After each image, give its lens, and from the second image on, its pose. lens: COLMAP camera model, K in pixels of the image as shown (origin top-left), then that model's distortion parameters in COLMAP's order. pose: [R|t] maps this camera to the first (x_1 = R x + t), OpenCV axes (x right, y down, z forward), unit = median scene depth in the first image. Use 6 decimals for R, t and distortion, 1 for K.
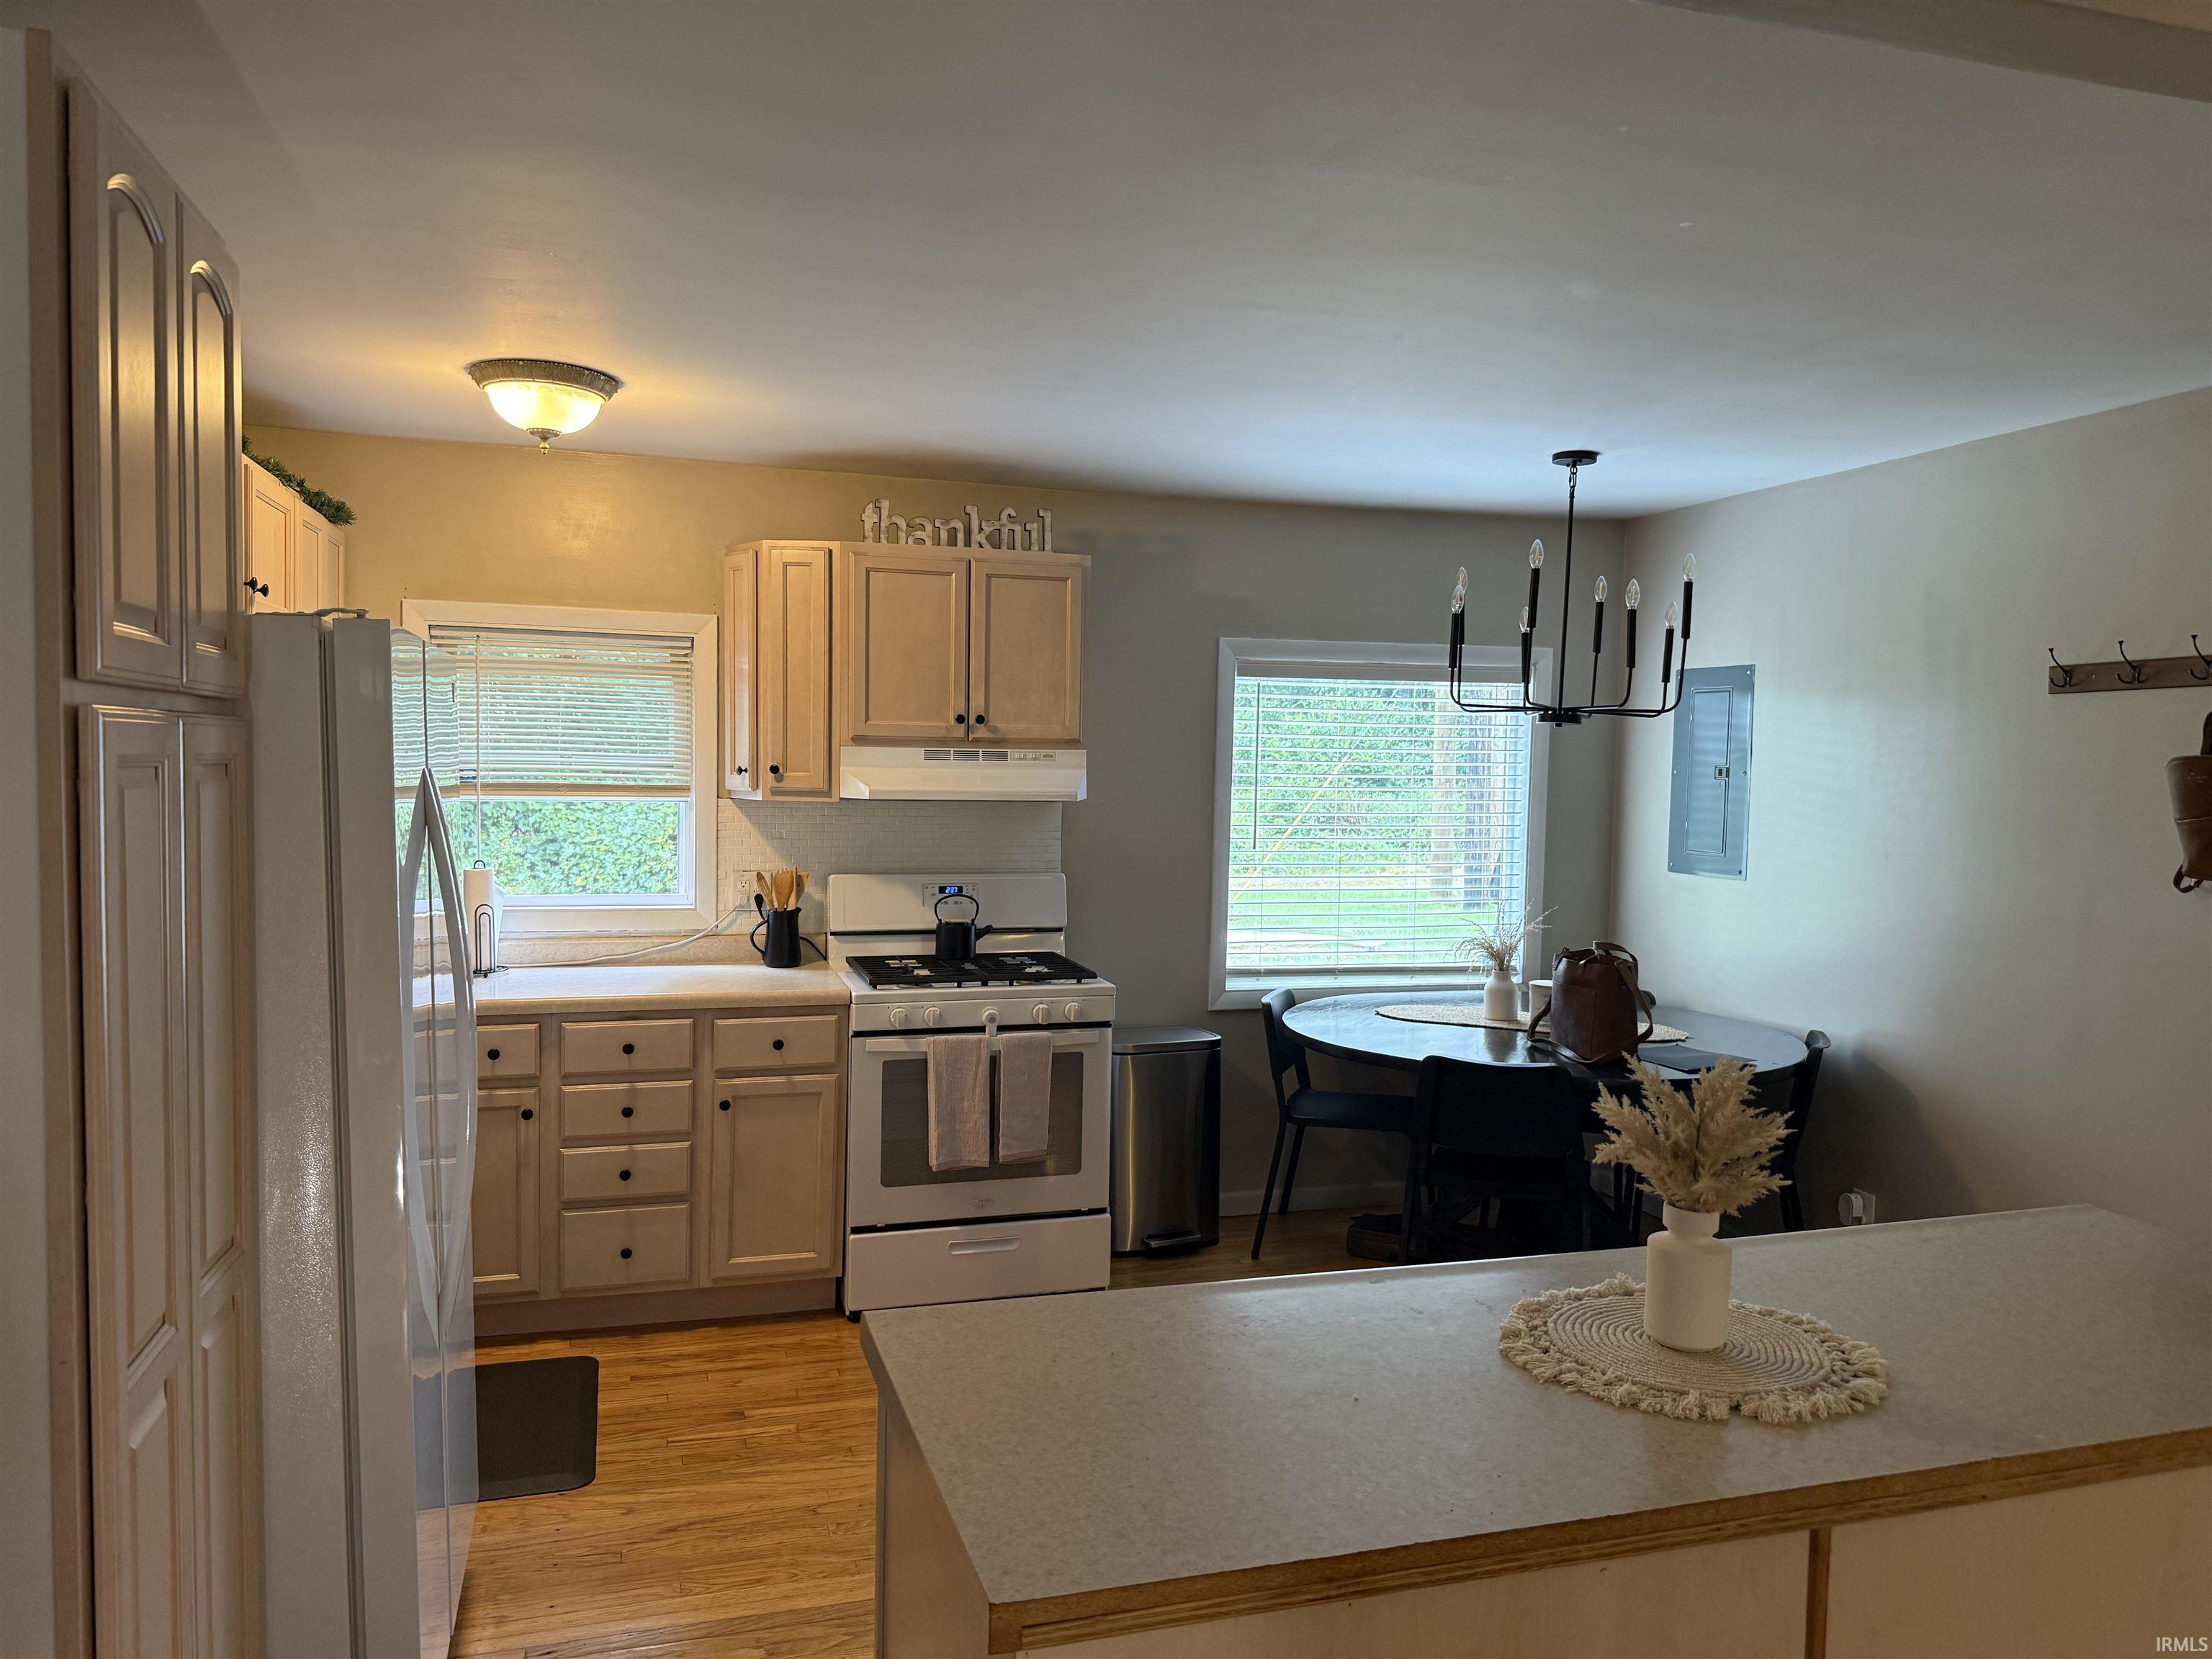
lens RADIAL K [[1531.6, 0, 1104.8], [0, 1531.6, 833.0], [0, 0, 1]] dist [0.160812, -0.305740]
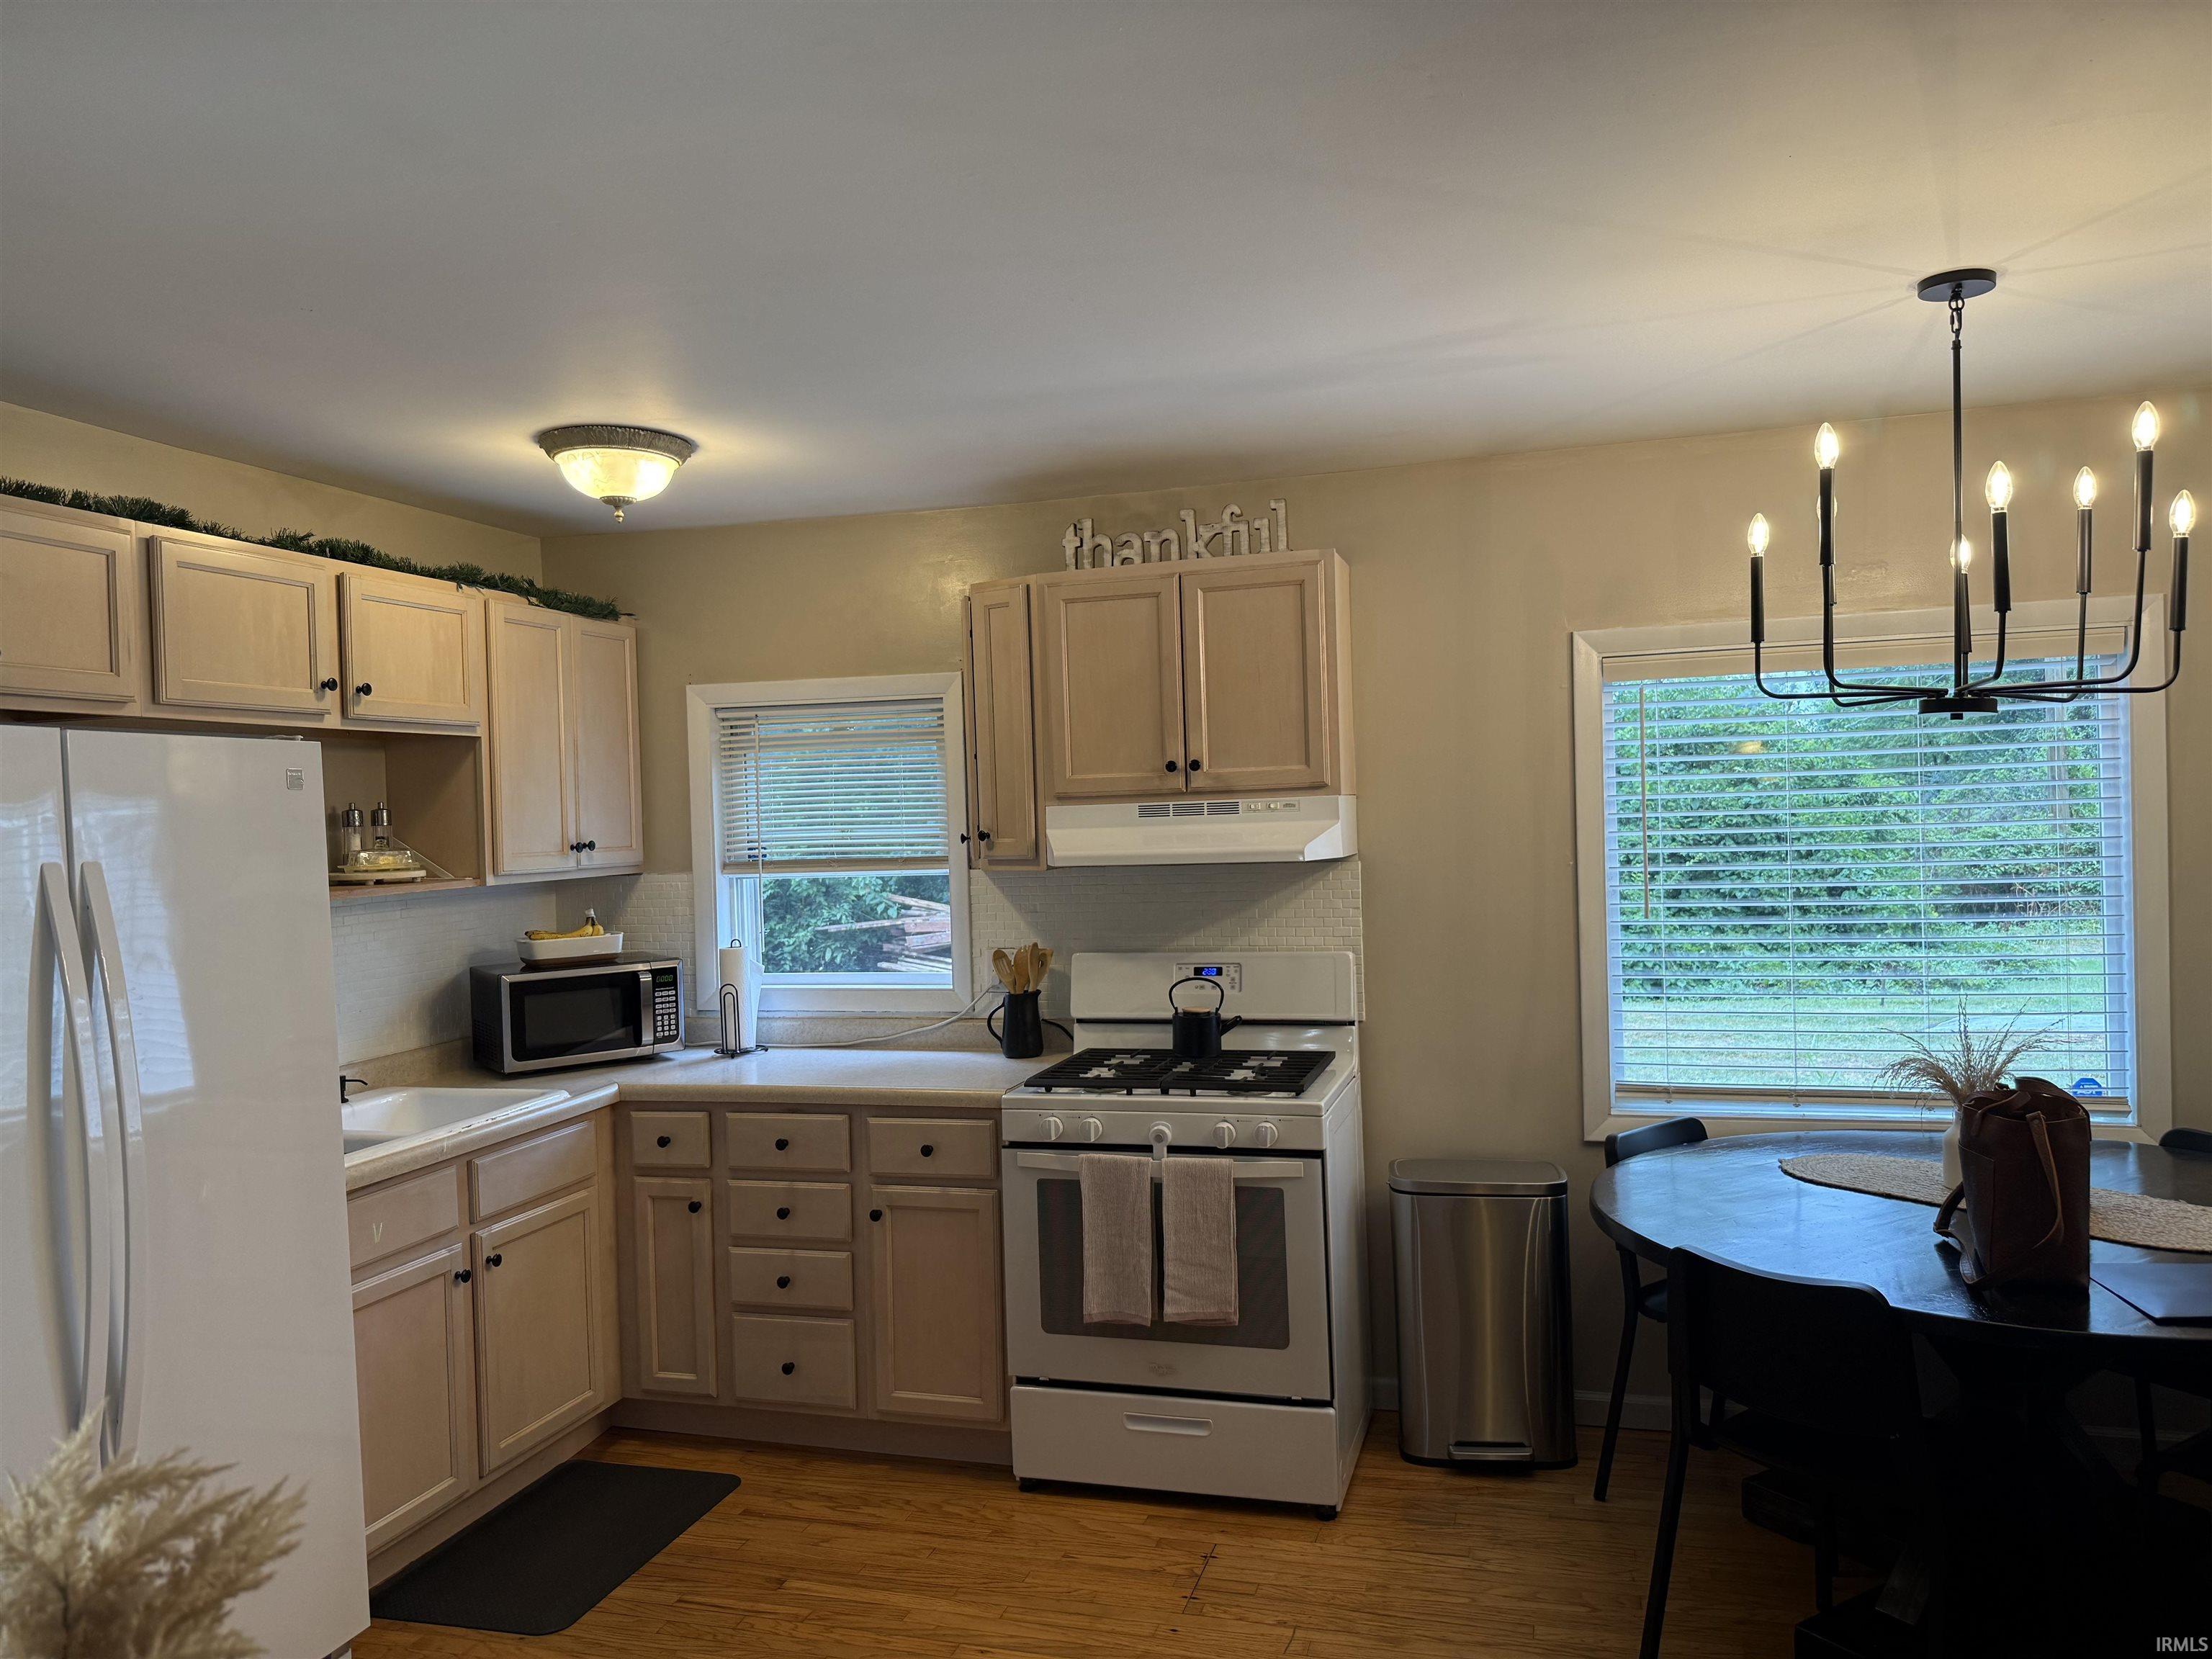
lens RADIAL K [[1531.6, 0, 1104.8], [0, 1531.6, 833.0], [0, 0, 1]] dist [0.160812, -0.305740]
pose [[0.837446, -0.038811, -0.545141, 0.329360], [0.018589, 0.998921, -0.042561, -0.003627], [0.546204, 0.025508, 0.837263, 0.290518]]
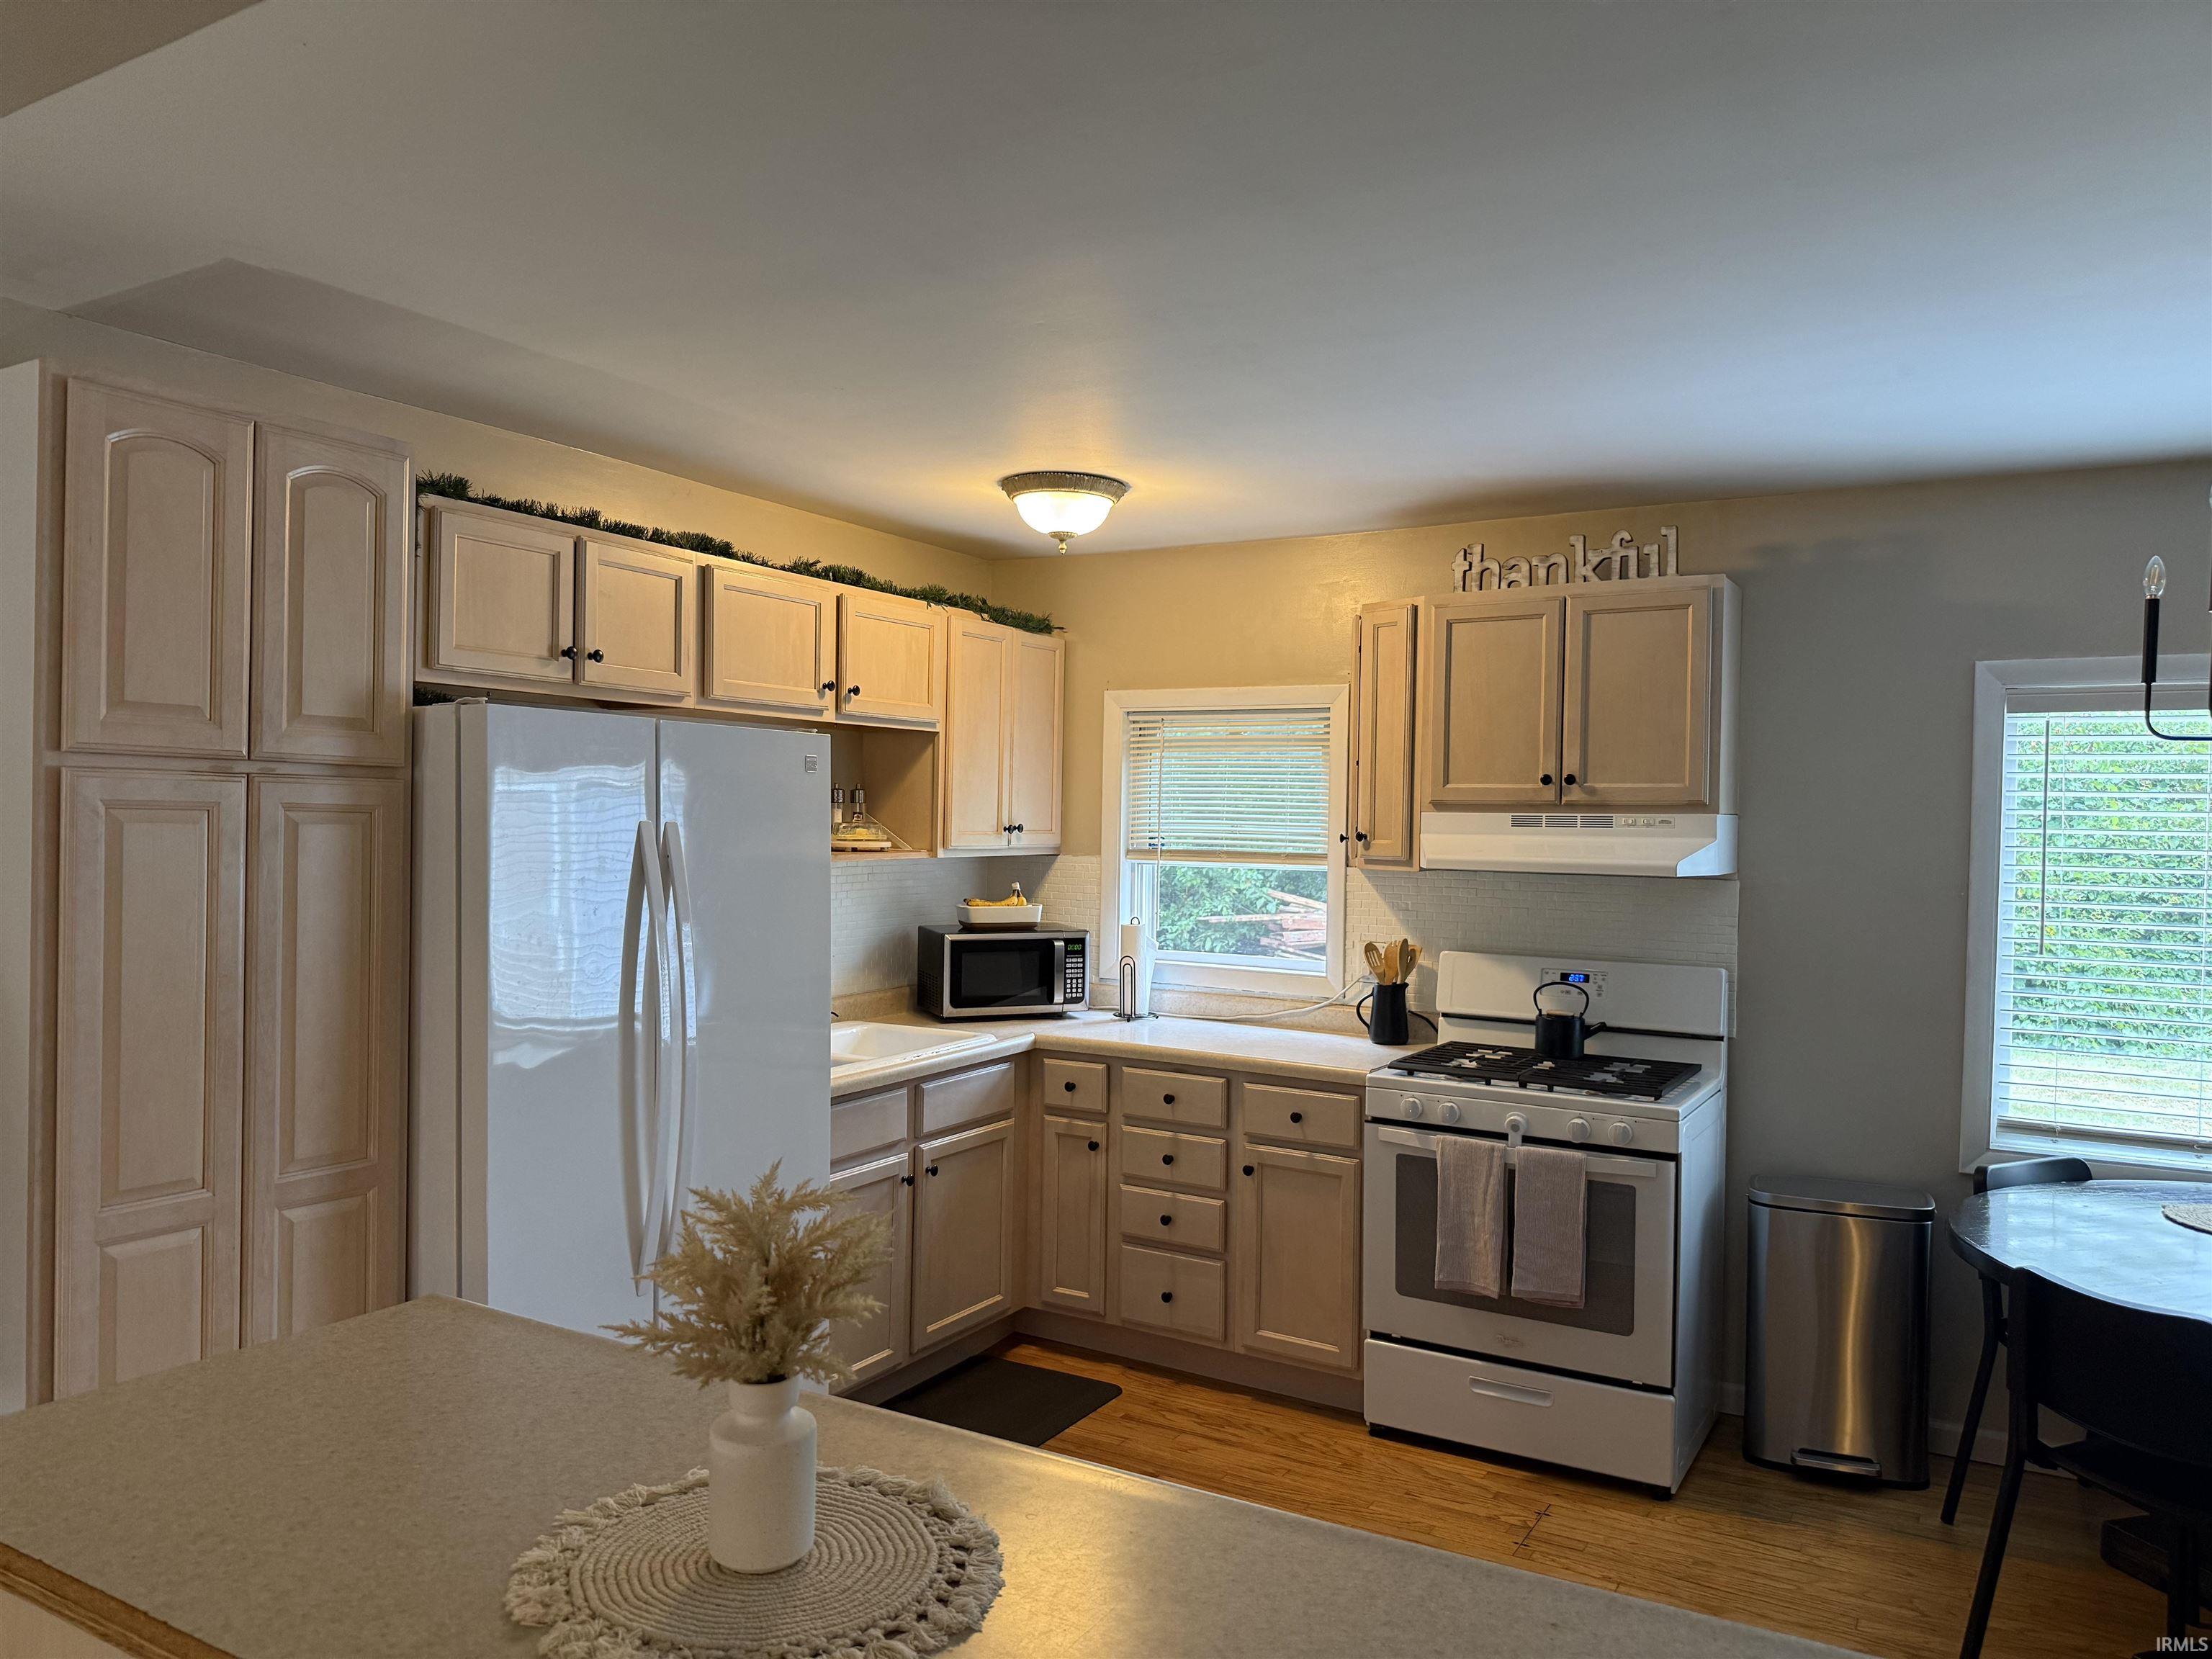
lens RADIAL K [[1531.6, 0, 1104.8], [0, 1531.6, 833.0], [0, 0, 1]] dist [0.160812, -0.305740]
pose [[0.678633, 0.000105, -0.734477, 0.386125], [-0.042021, 0.998368, -0.038683, 0.000714], [0.733274, 0.057115, 0.677530, 0.223576]]
